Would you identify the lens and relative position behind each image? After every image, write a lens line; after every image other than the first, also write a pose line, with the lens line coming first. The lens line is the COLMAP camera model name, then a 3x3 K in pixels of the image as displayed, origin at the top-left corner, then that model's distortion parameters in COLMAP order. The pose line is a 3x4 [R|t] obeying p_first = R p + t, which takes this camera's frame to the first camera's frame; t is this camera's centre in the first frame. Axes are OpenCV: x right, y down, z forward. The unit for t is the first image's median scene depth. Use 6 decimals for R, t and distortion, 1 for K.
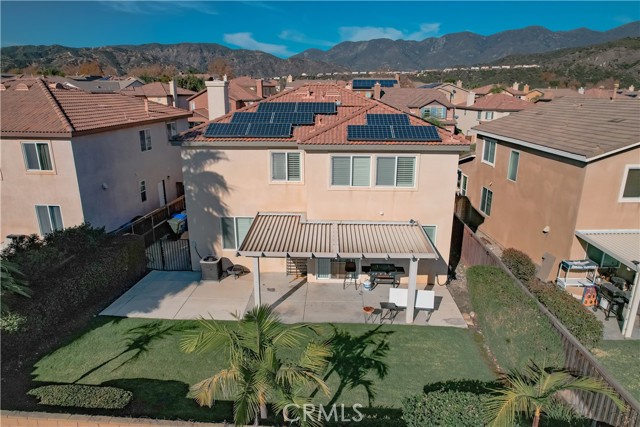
lens RADIAL K [[421.4, 0, 320.0], [0, 421.4, 213.5], [0, 0, 1]] dist [-0.087338, 0.084074]
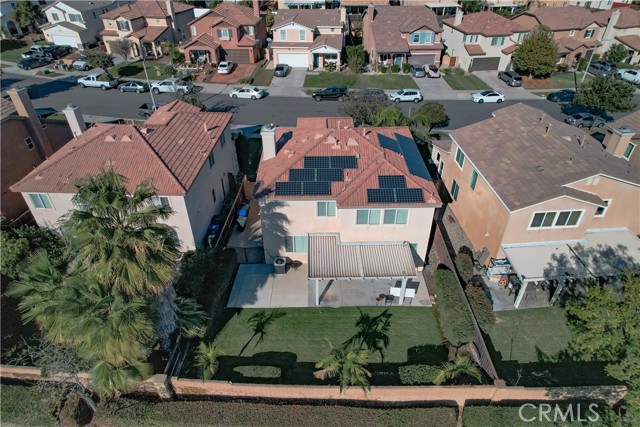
lens RADIAL K [[411.1, 0, 320.0], [0, 411.1, 213.5], [0, 0, 1]] dist [-0.081283, 0.072576]
pose [[0.998897, -0.032027, 0.034344, -0.164018], [0.018912, 0.943773, 0.330054, -0.625916], [-0.042983, -0.329040, 0.943337, -0.472459]]
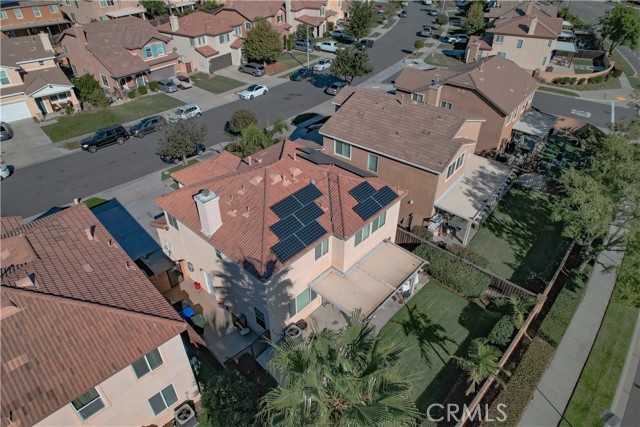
lens RADIAL K [[411.1, 0, 320.0], [0, 411.1, 213.5], [0, 0, 1]] dist [-0.081283, 0.072576]
pose [[0.645239, -0.449792, 0.617538, -0.911330], [0.217424, 0.883004, 0.415970, -0.817155], [-0.732389, -0.134132, 0.667544, 0.105274]]
